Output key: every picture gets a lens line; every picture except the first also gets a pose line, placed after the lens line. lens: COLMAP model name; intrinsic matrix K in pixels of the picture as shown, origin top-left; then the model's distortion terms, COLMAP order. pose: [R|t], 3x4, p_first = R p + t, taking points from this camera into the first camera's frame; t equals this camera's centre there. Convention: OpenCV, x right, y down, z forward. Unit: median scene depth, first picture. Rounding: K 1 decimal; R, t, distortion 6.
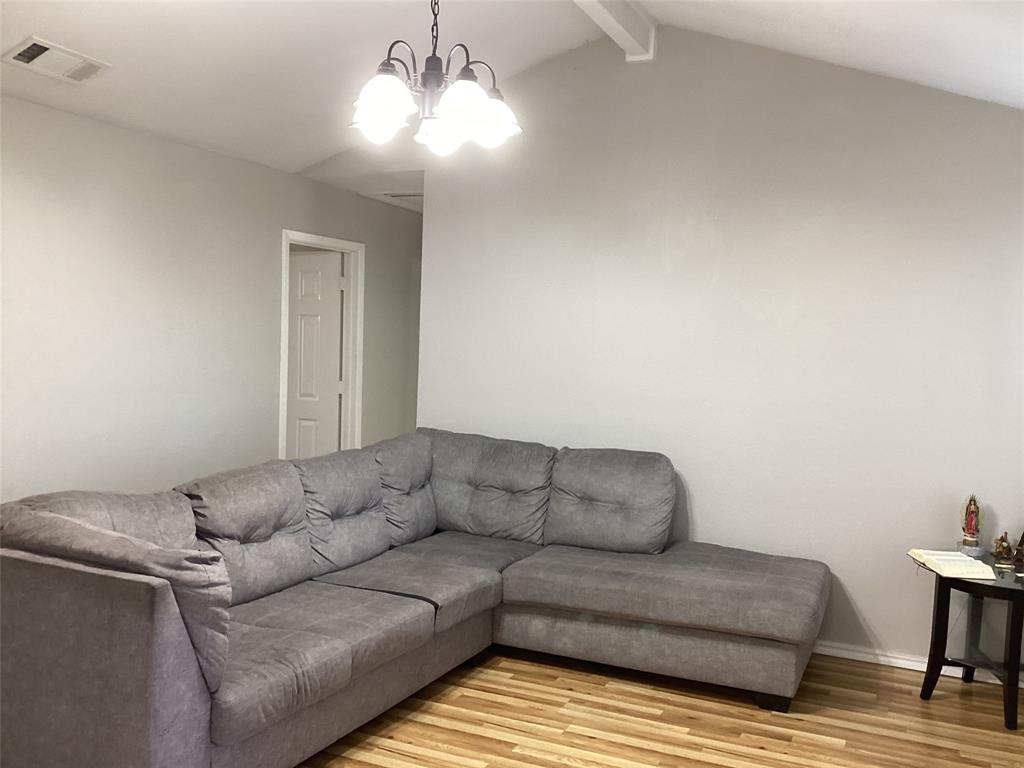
lens RADIAL K [[904.9, 0, 512.0], [0, 904.9, 384.0], [0, 0, 1]] dist [-0.001040, -0.008812]
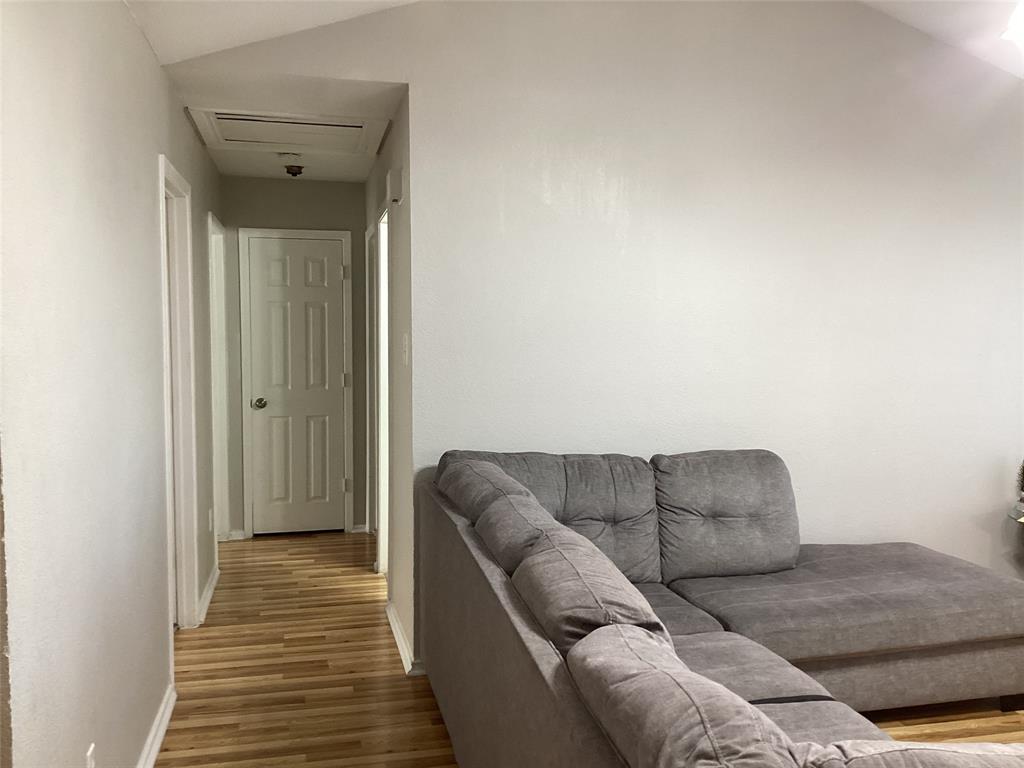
lens RADIAL K [[904.9, 0, 512.0], [0, 904.9, 384.0], [0, 0, 1]] dist [-0.001040, -0.008812]
pose [[0.779776, -0.066380, 0.622529, -0.565576], [0.042213, 0.997675, 0.053506, -0.042901], [-0.624634, -0.015444, 0.780765, 0.490114]]
